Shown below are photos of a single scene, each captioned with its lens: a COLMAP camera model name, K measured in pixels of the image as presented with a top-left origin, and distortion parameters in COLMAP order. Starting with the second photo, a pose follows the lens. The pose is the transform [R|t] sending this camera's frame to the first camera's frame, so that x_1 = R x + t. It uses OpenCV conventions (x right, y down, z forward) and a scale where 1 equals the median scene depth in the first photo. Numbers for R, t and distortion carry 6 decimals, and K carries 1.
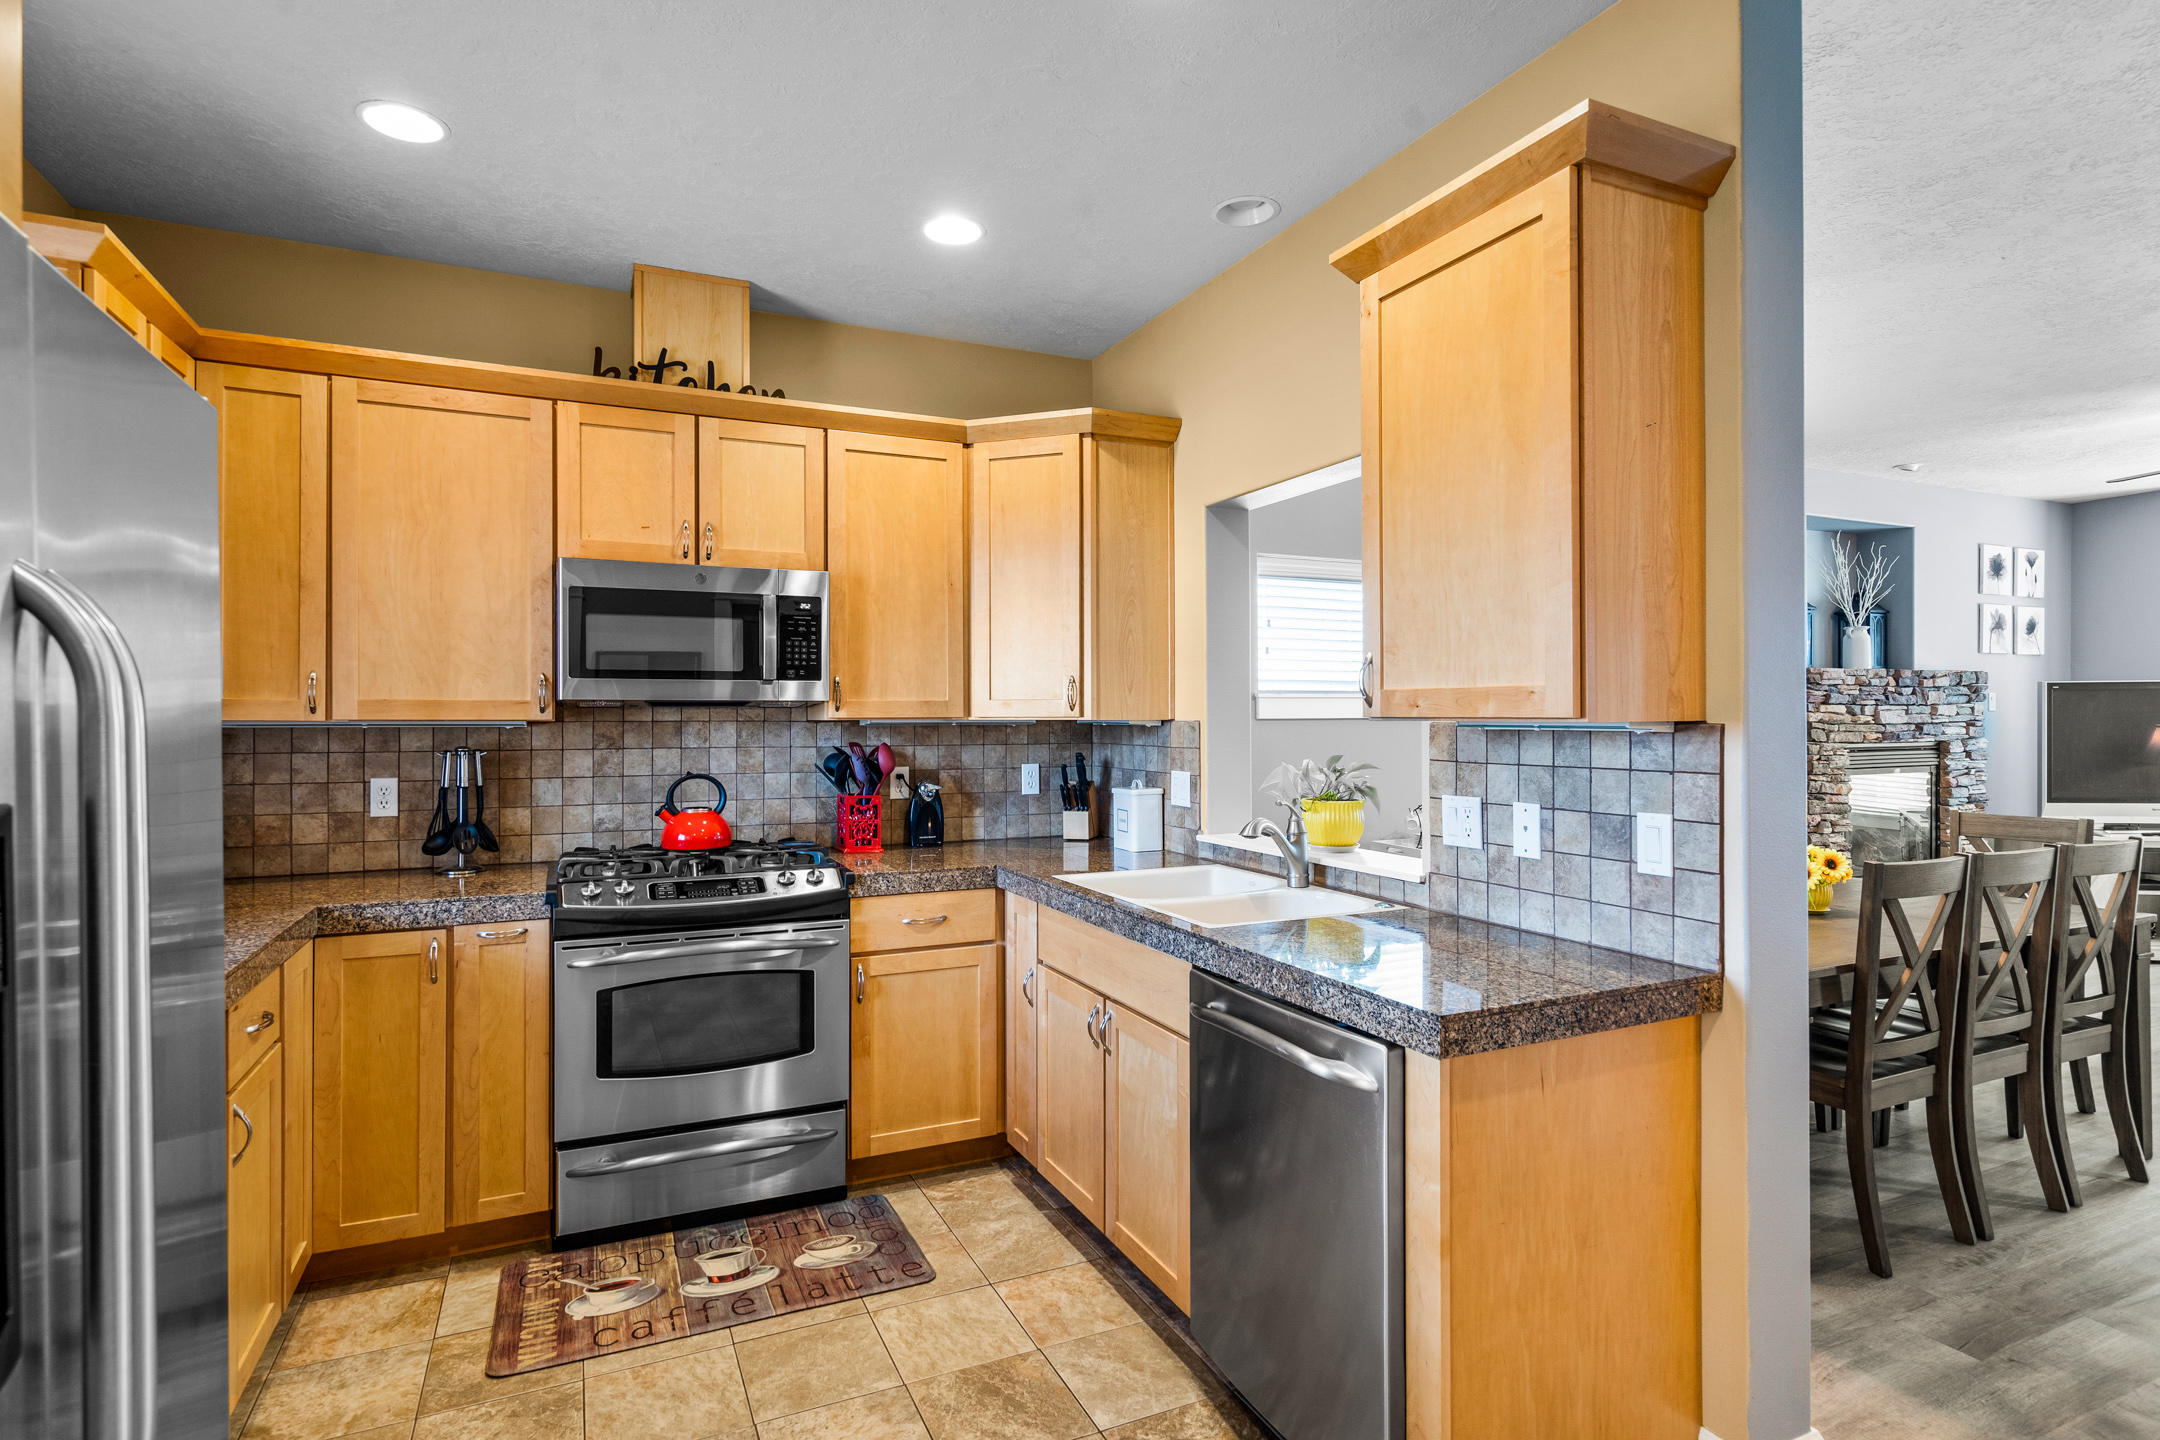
lens RADIAL K [[1064.6, 0, 1074.8], [0, 1064.6, 720.2], [0, 0, 1]] dist [0.000783, 0.000867]
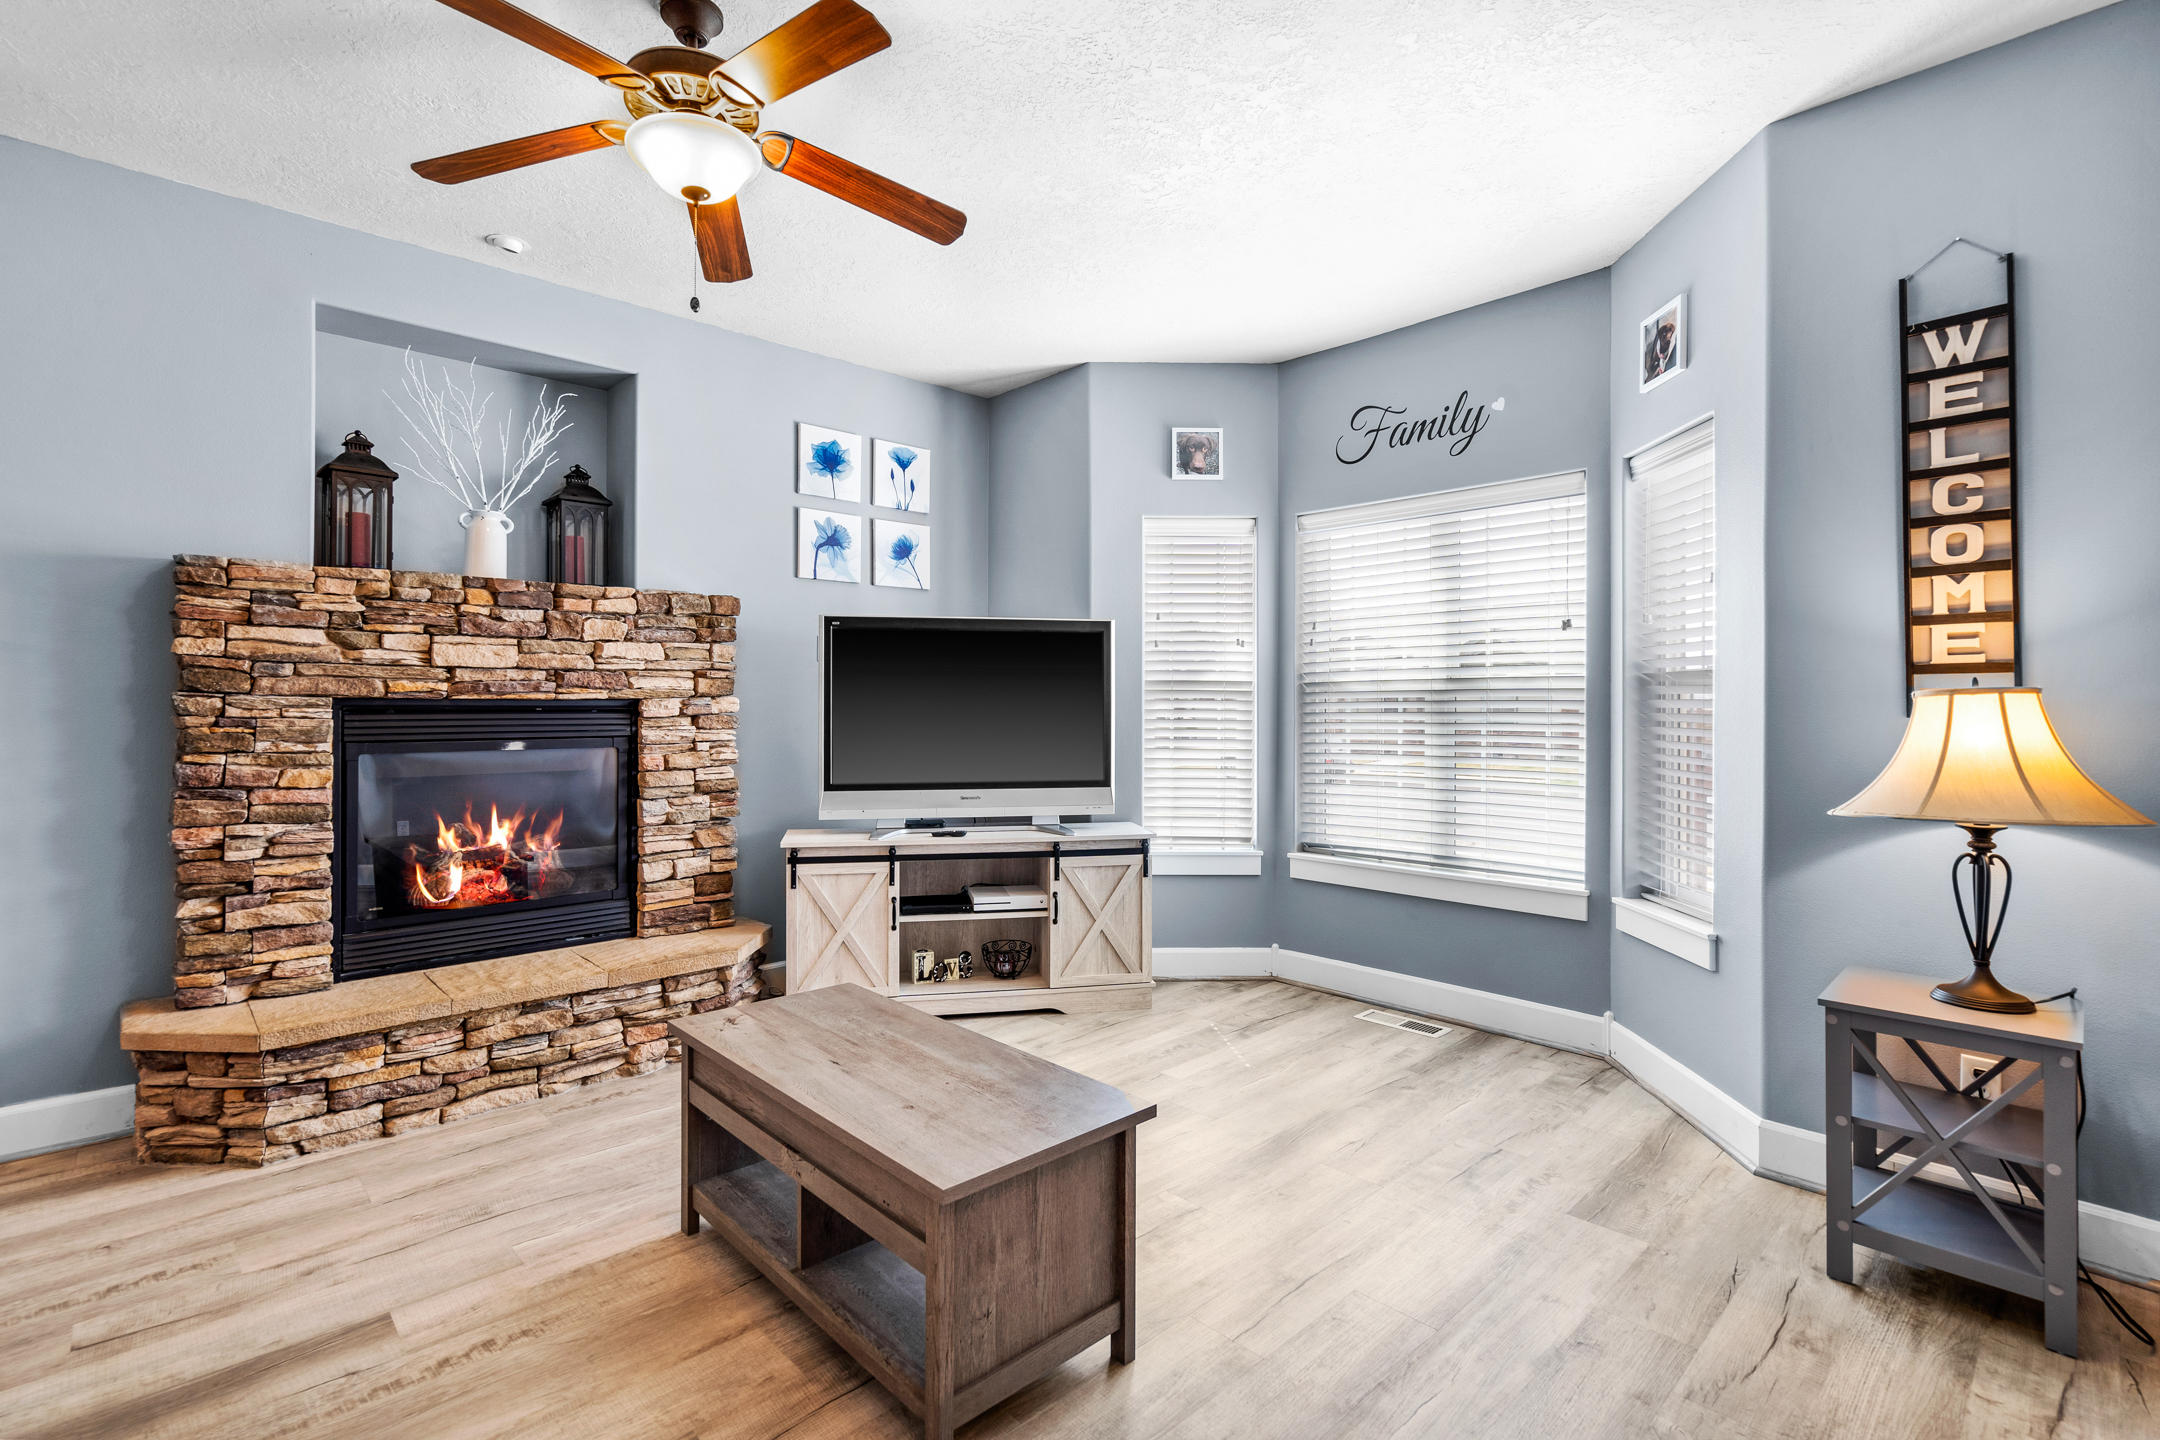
lens RADIAL K [[992.0, 0, 1060.8], [0, 992.0, 702.3], [0, 0, 1]] dist [-0.002318, 0.000226]
pose [[0.943642, 0.007520, 0.330883, 1.288127], [-0.006018, 0.999966, -0.005564, 0.034995], [-0.330914, 0.003259, 0.943655, 0.526335]]
